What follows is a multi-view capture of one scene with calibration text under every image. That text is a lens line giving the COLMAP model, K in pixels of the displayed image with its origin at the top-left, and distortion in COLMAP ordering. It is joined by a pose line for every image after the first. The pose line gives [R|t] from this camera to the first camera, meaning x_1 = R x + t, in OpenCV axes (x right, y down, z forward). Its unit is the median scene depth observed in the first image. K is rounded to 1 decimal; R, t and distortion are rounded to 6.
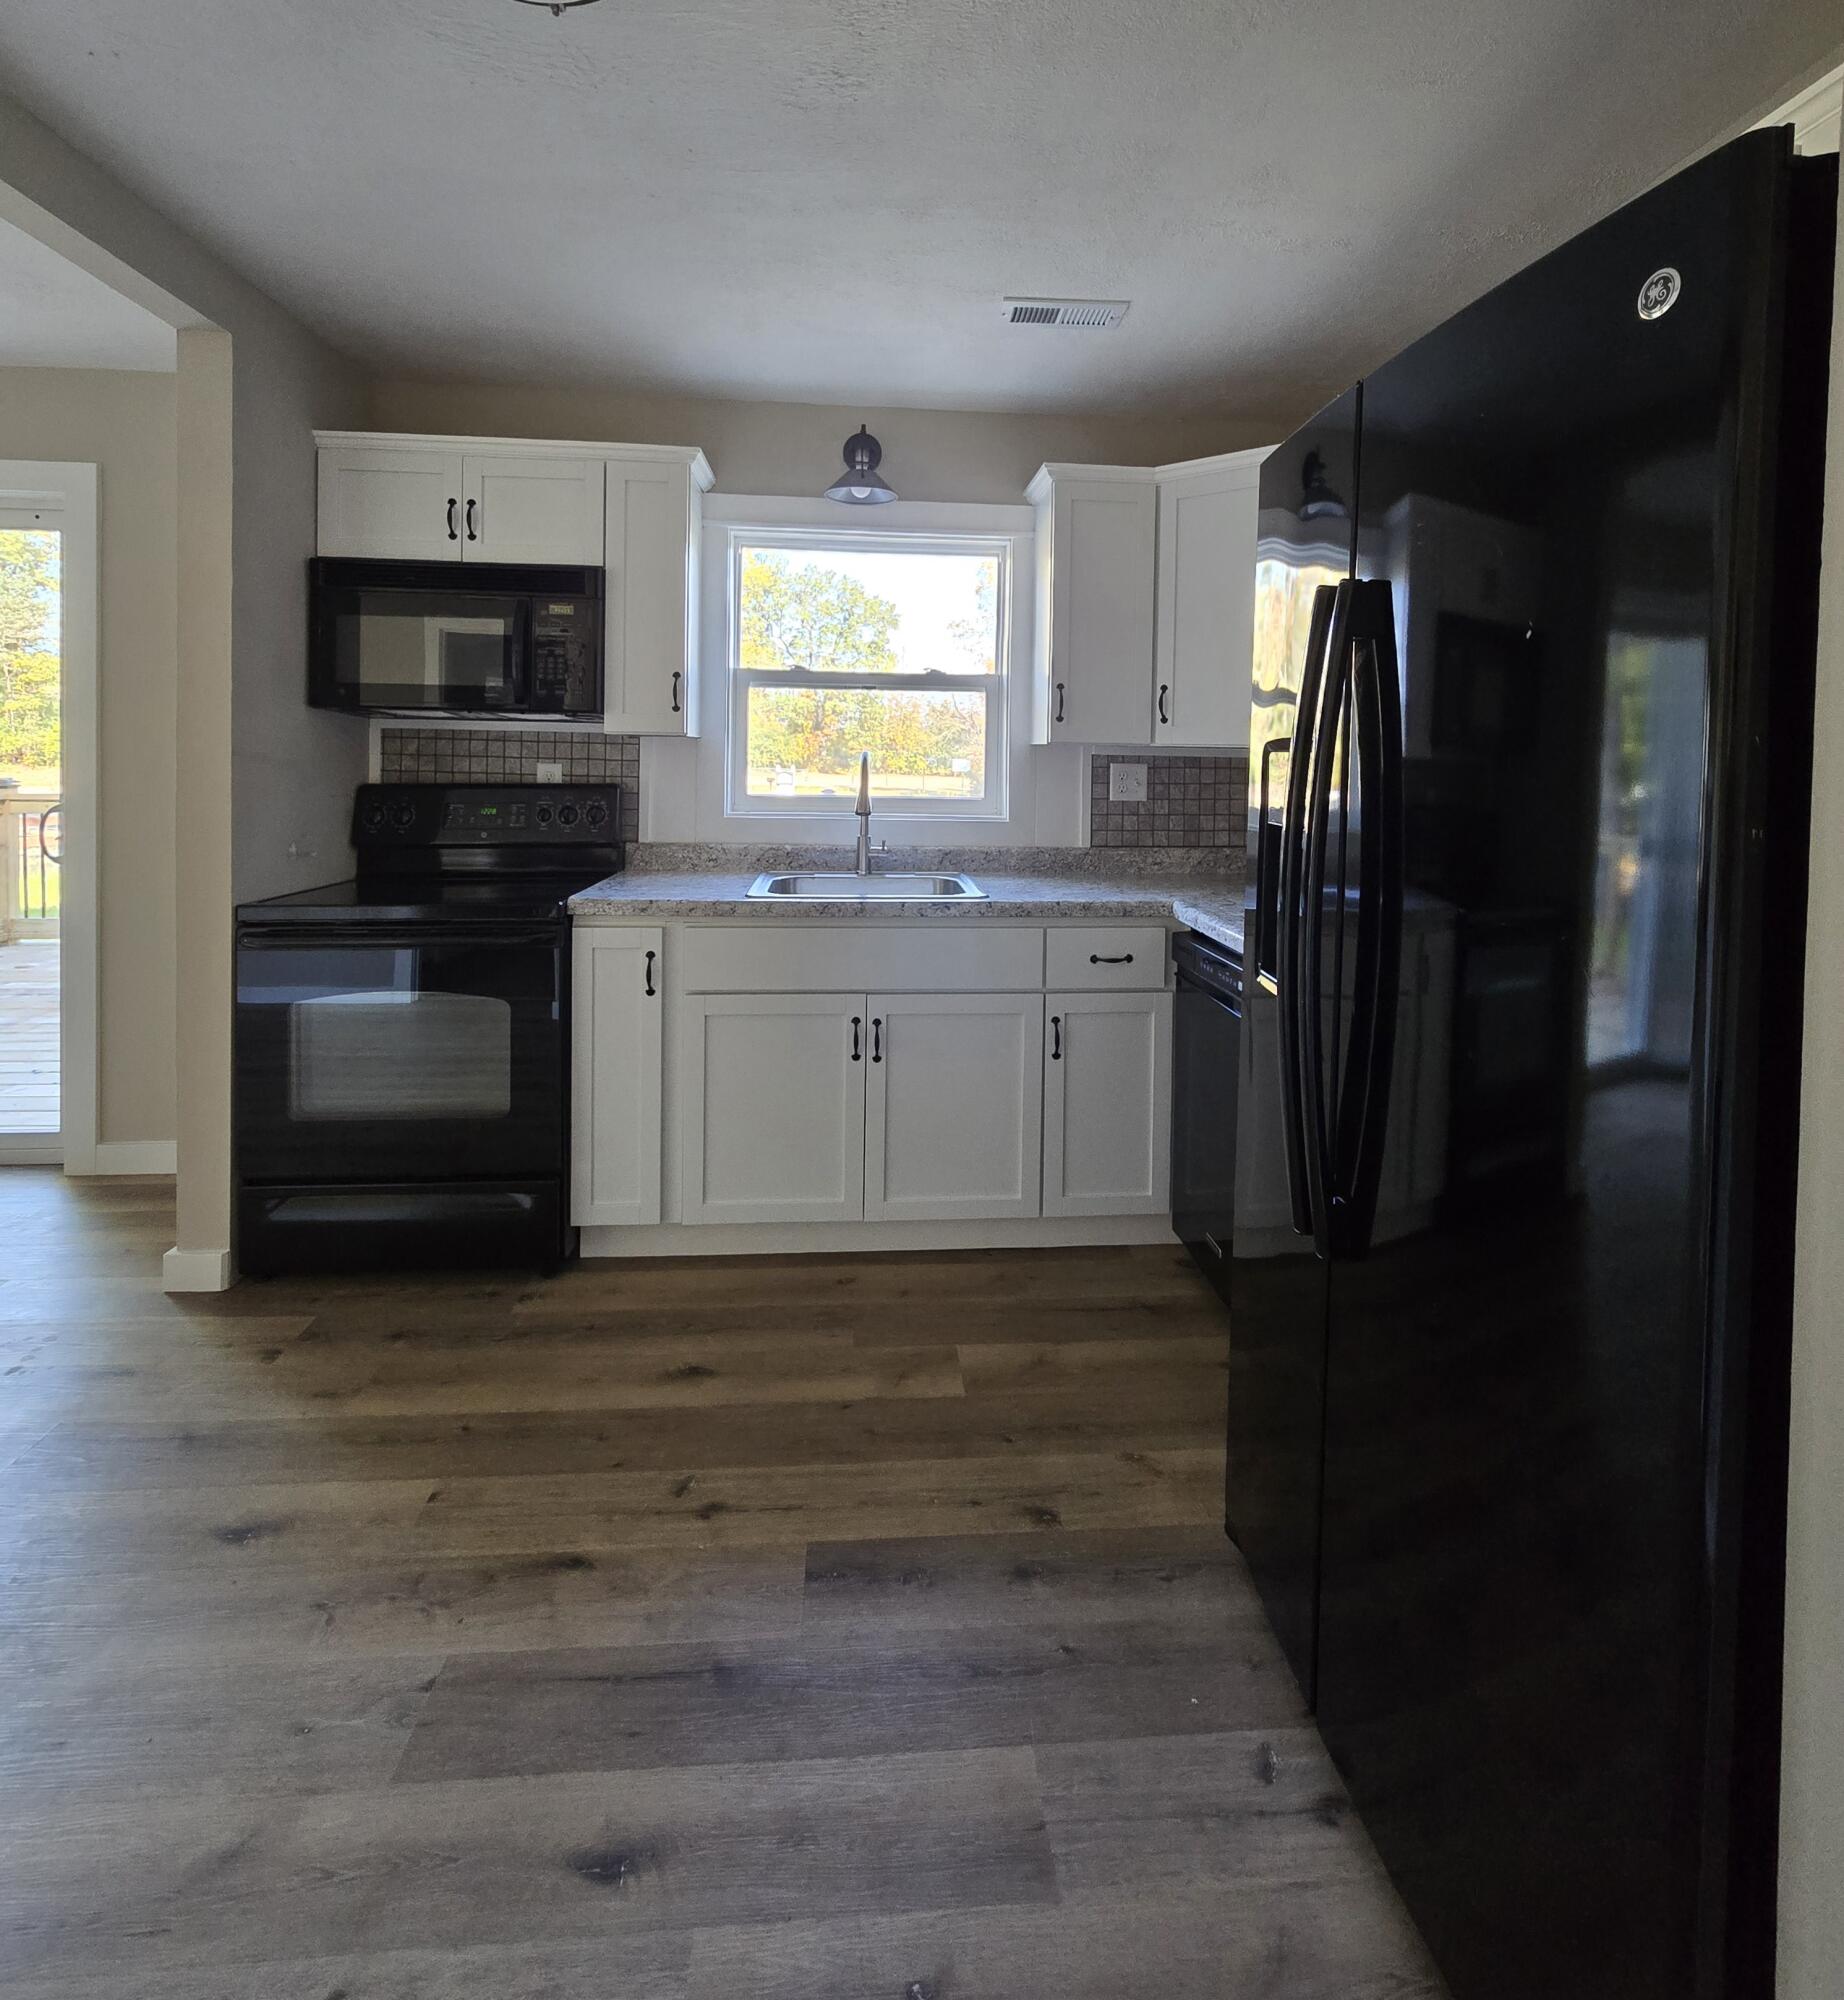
lens RADIAL K [[1026.6, 0, 935.9], [0, 1026.6, 769.5], [0, 0, 1]] dist [-0.000350, 0.001996]
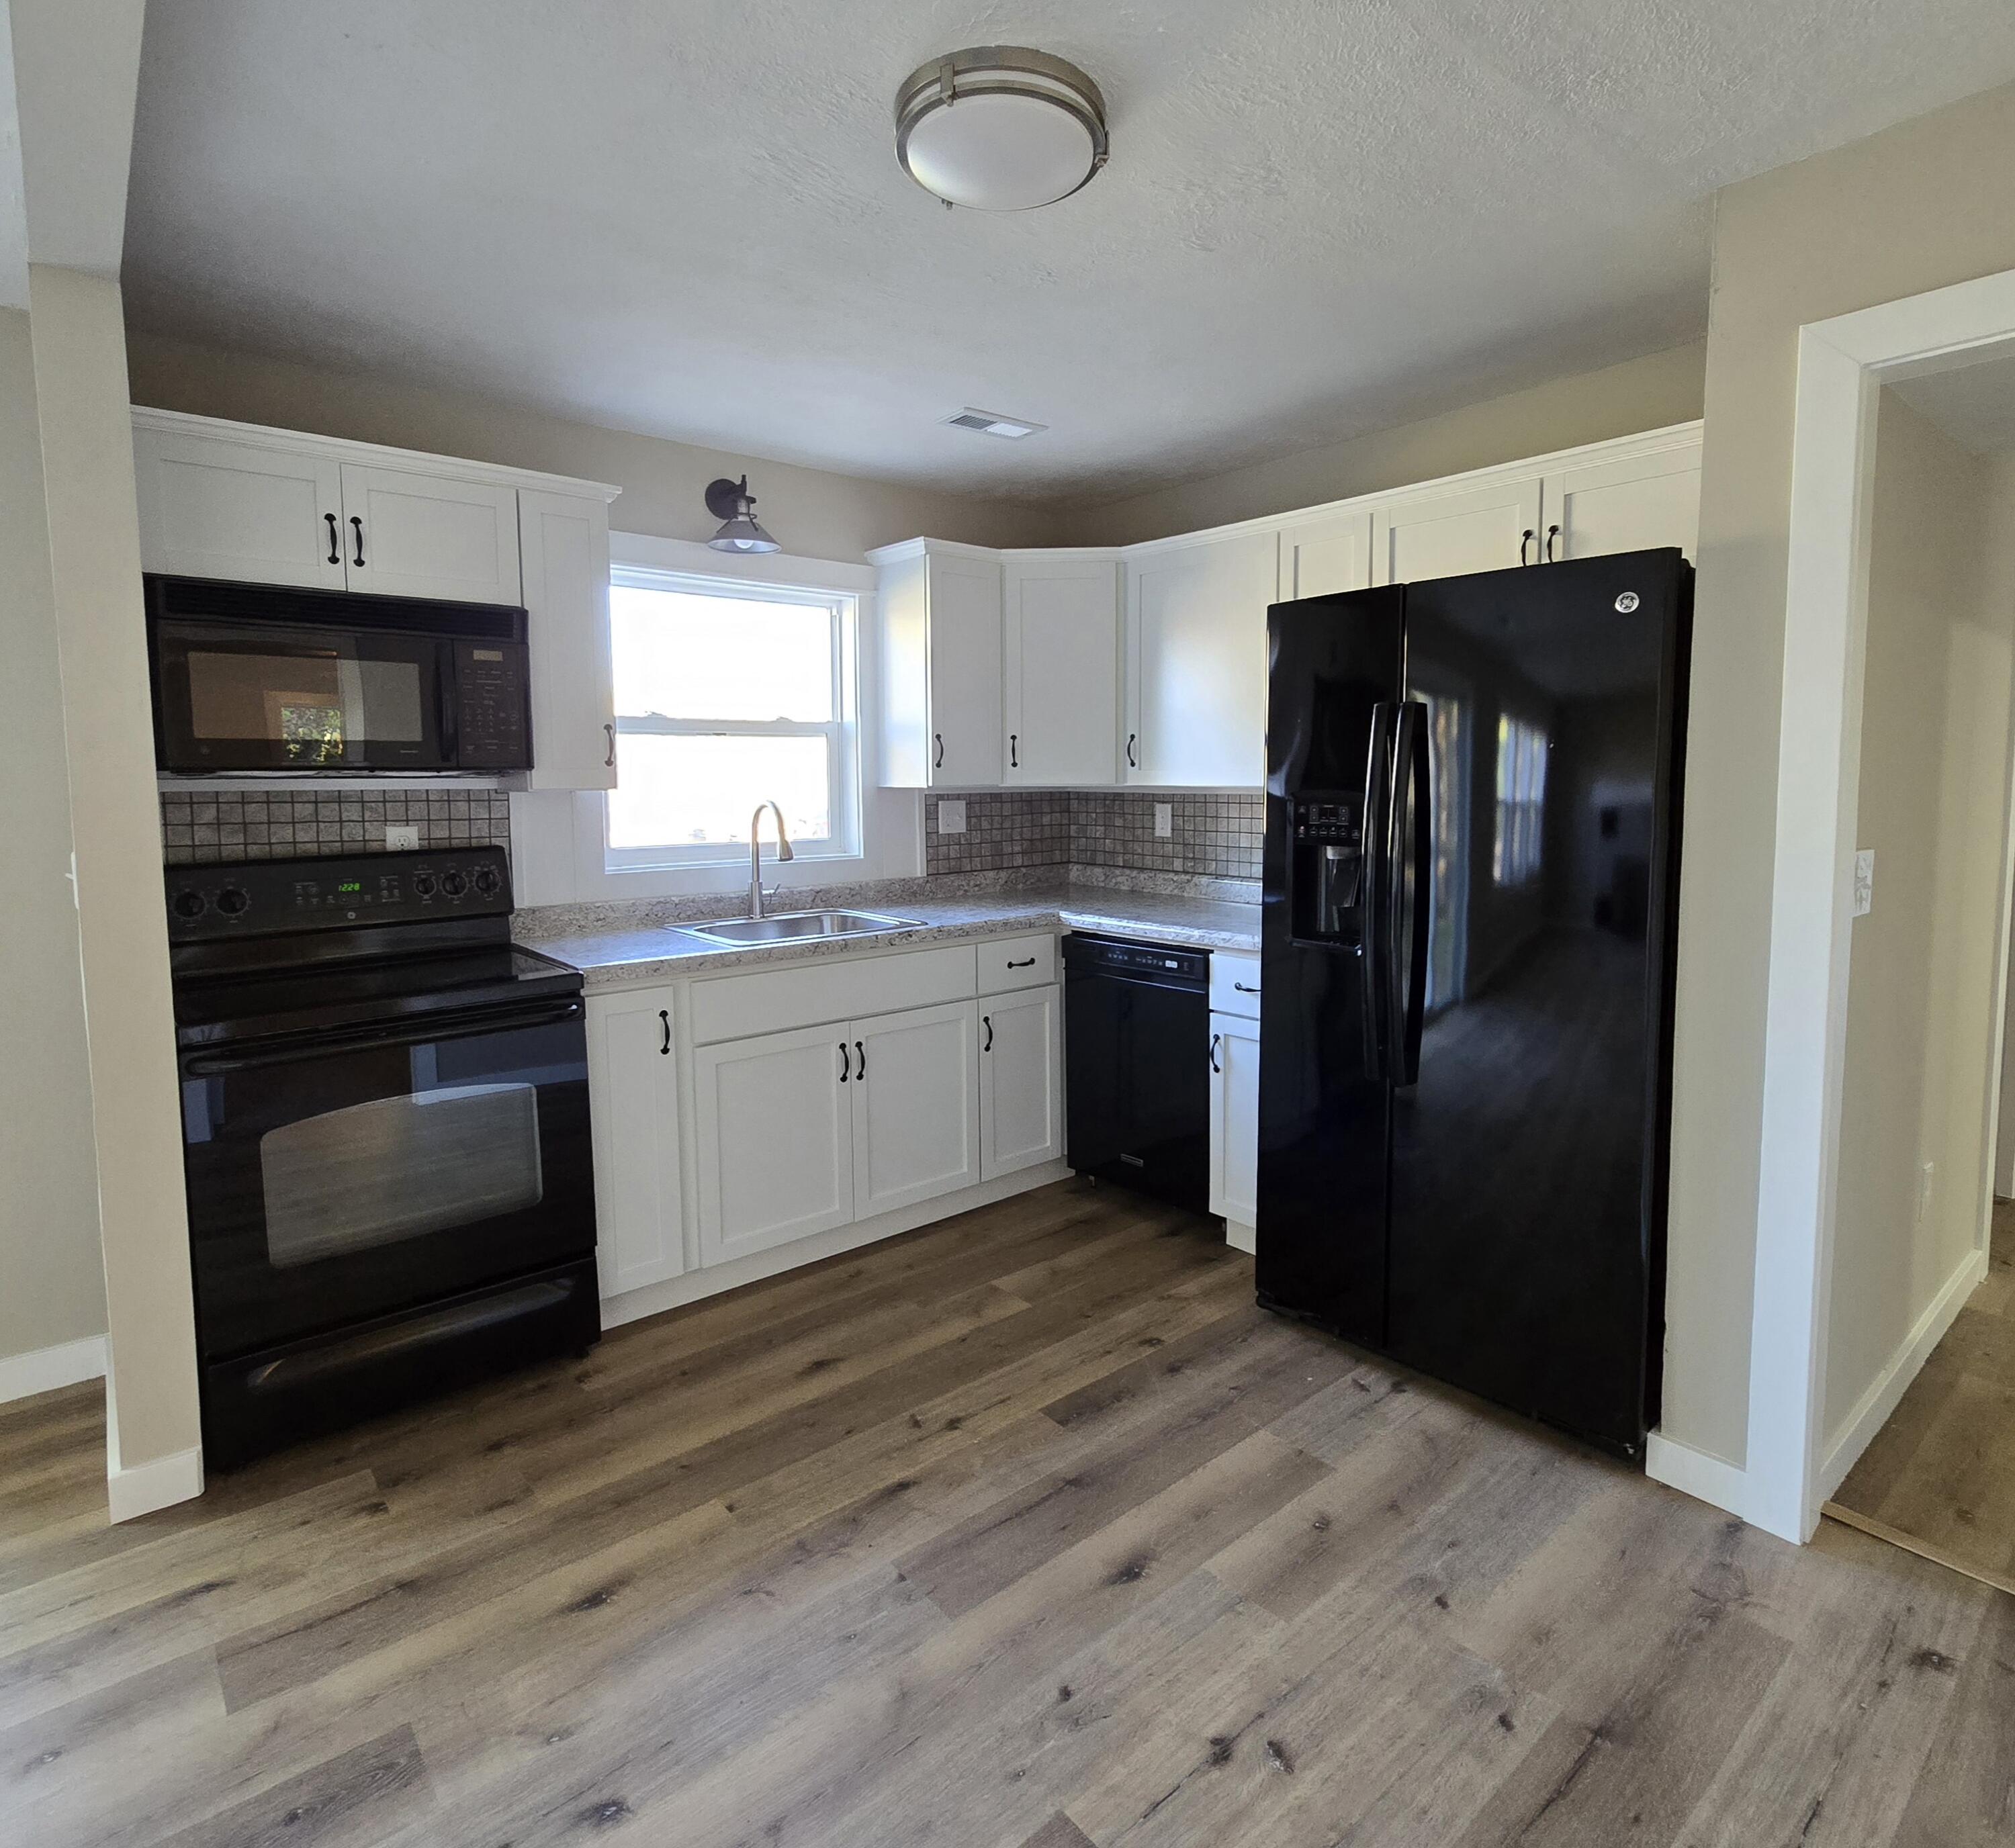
lens RADIAL K [[1104.9, 0, 1047.6], [0, 1104.9, 859.5], [0, 0, 1]] dist [0.000828, 0.000356]
pose [[0.804967, -0.068670, 0.589332, -0.575842], [0.030247, 0.996738, 0.074827, -0.036783], [-0.592548, -0.042408, 0.804418, -0.075402]]
